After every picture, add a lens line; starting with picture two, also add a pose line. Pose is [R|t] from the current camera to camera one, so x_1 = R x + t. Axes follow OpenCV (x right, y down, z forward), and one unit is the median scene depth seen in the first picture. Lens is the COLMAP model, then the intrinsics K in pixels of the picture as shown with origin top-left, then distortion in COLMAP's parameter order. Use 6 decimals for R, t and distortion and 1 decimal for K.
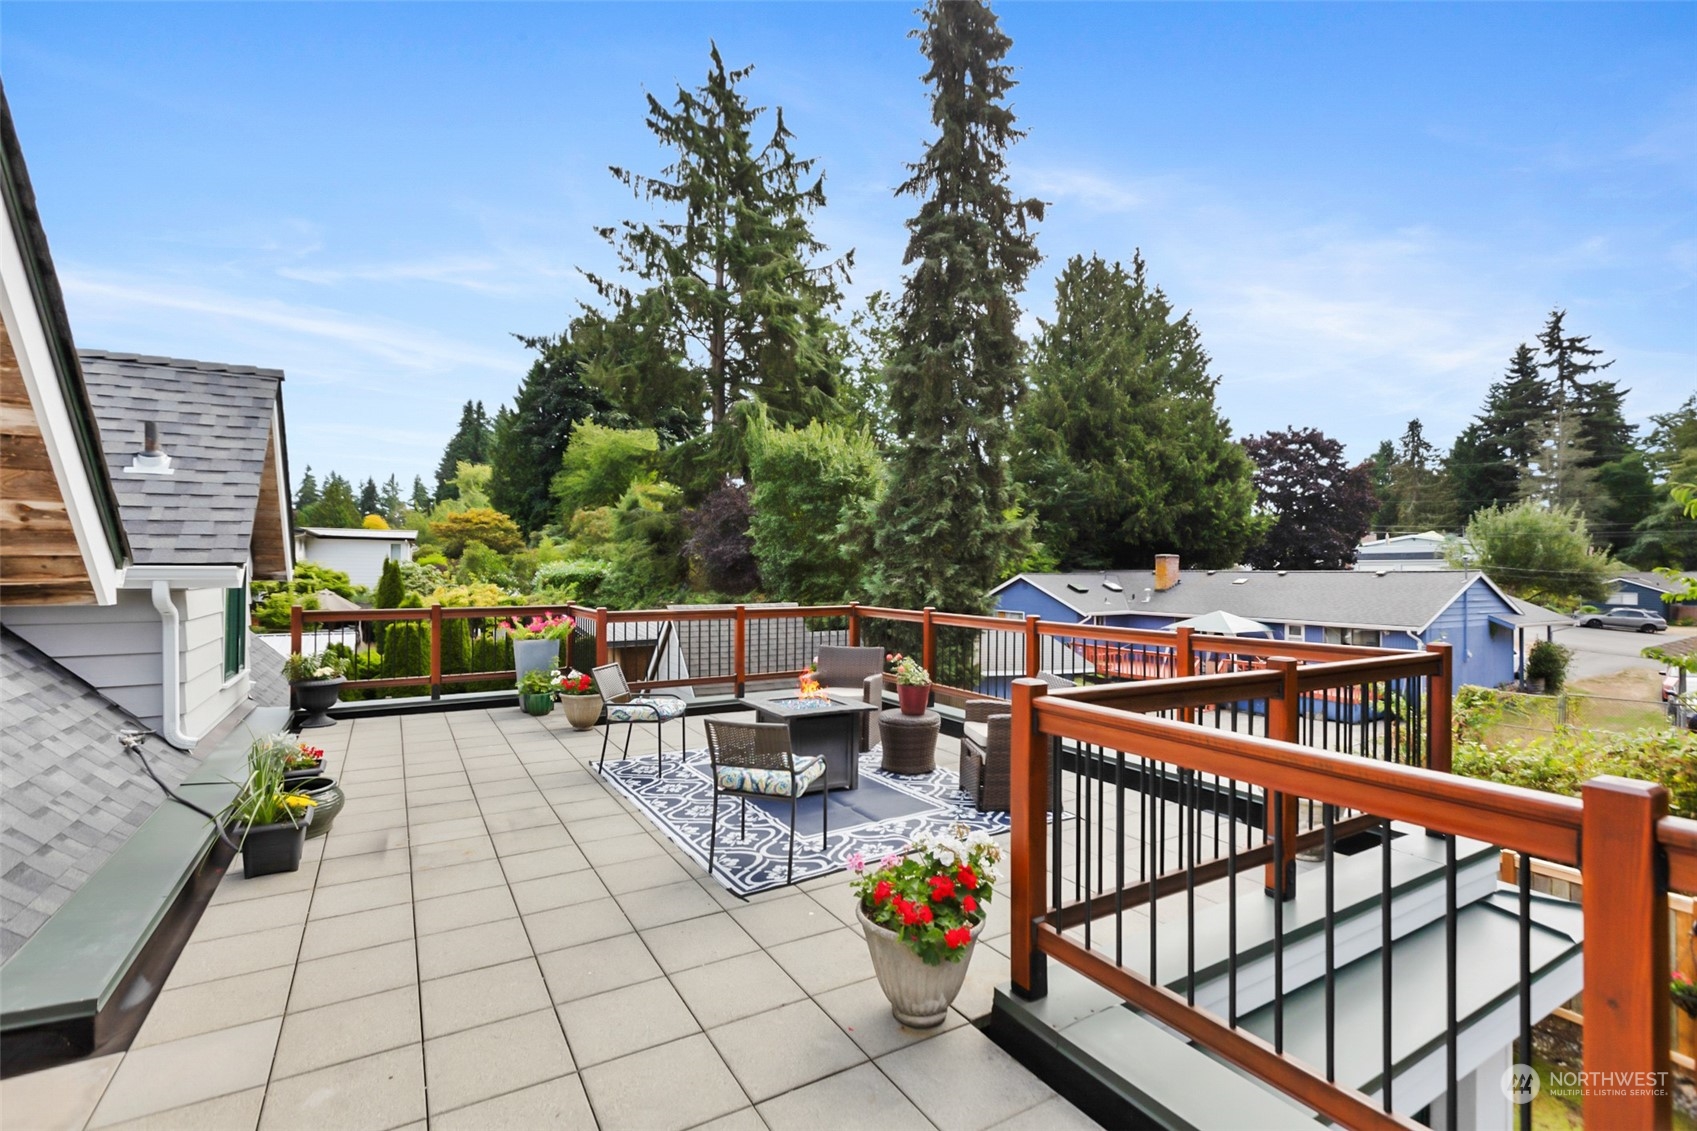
lens RADIAL K [[758.2, 0, 843.6], [0, 758.2, 570.3], [0, 0, 1]] dist [0.000444, -0.001891]
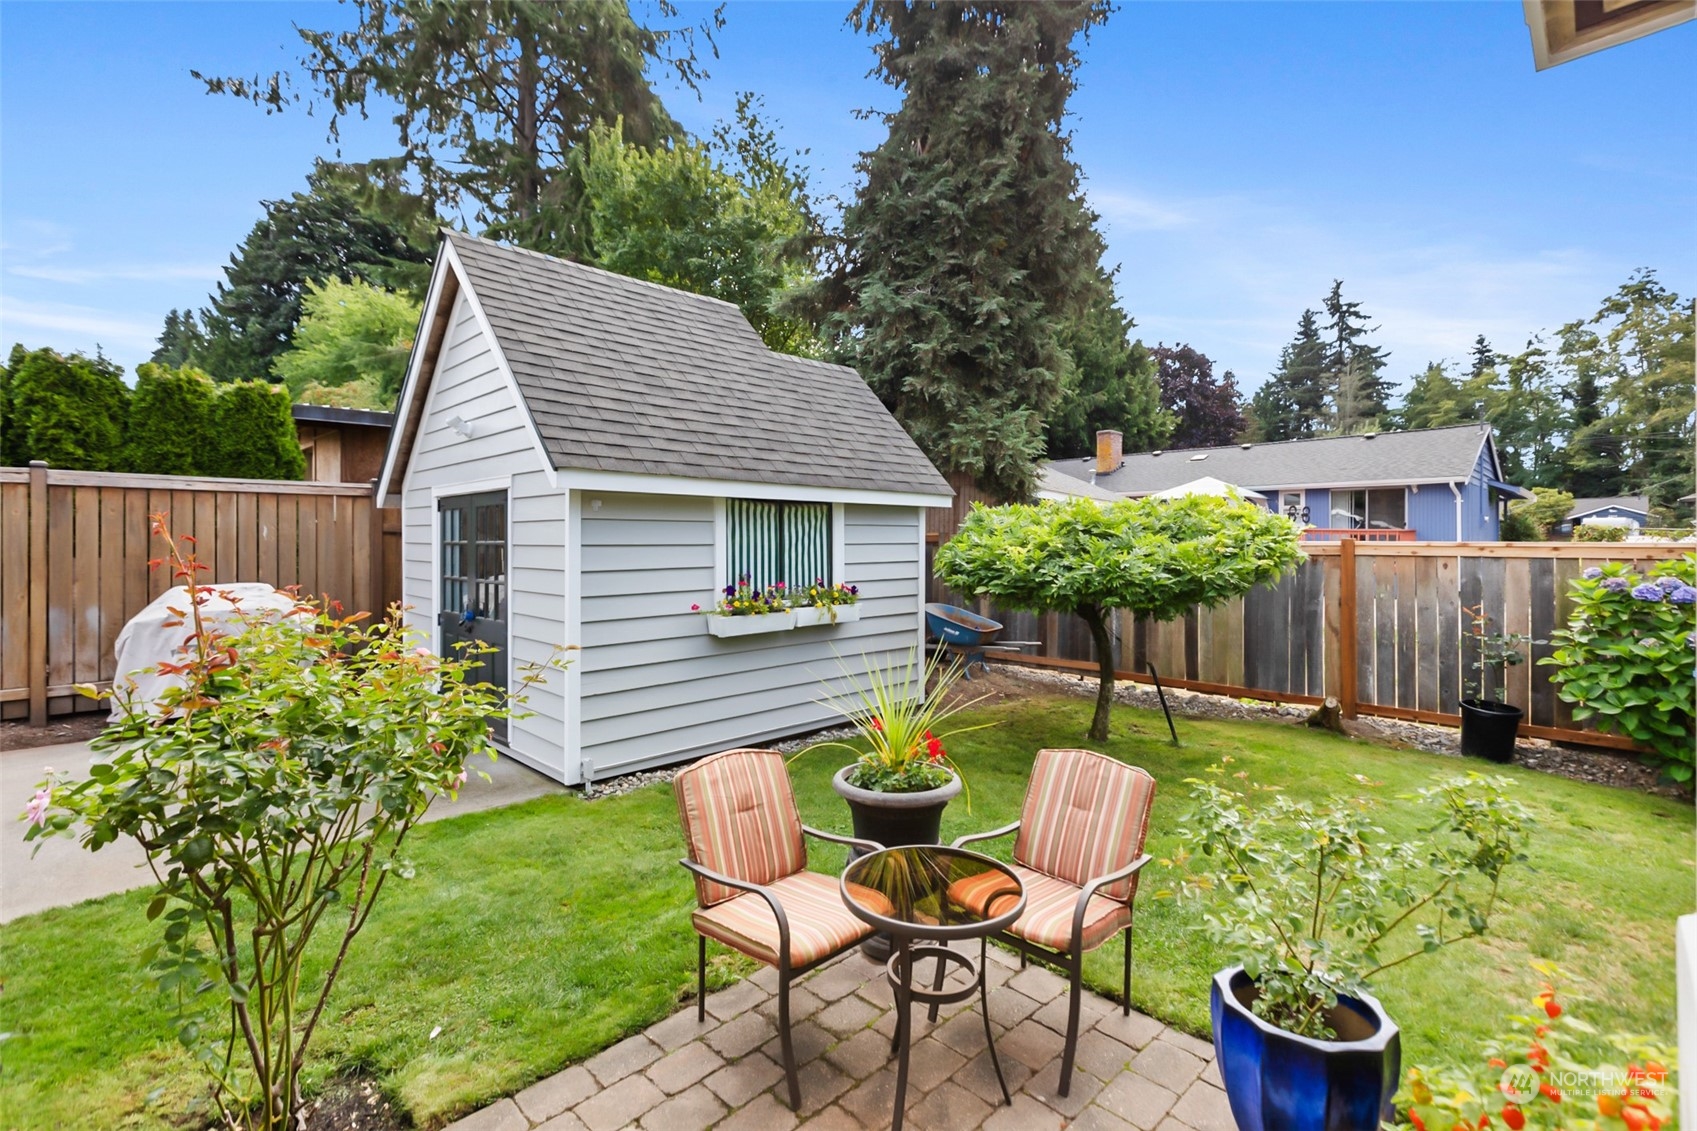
lens RADIAL K [[758.2, 0, 849.3], [0, 758.2, 550.2], [0, 0, 1]] dist [0.000444, -0.001891]
pose [[0.968298, -0.008879, 0.249640, -0.024539], [0.007789, 0.999955, 0.005355, 0.042694], [-0.249677, -0.003241, 0.968324, 0.108628]]
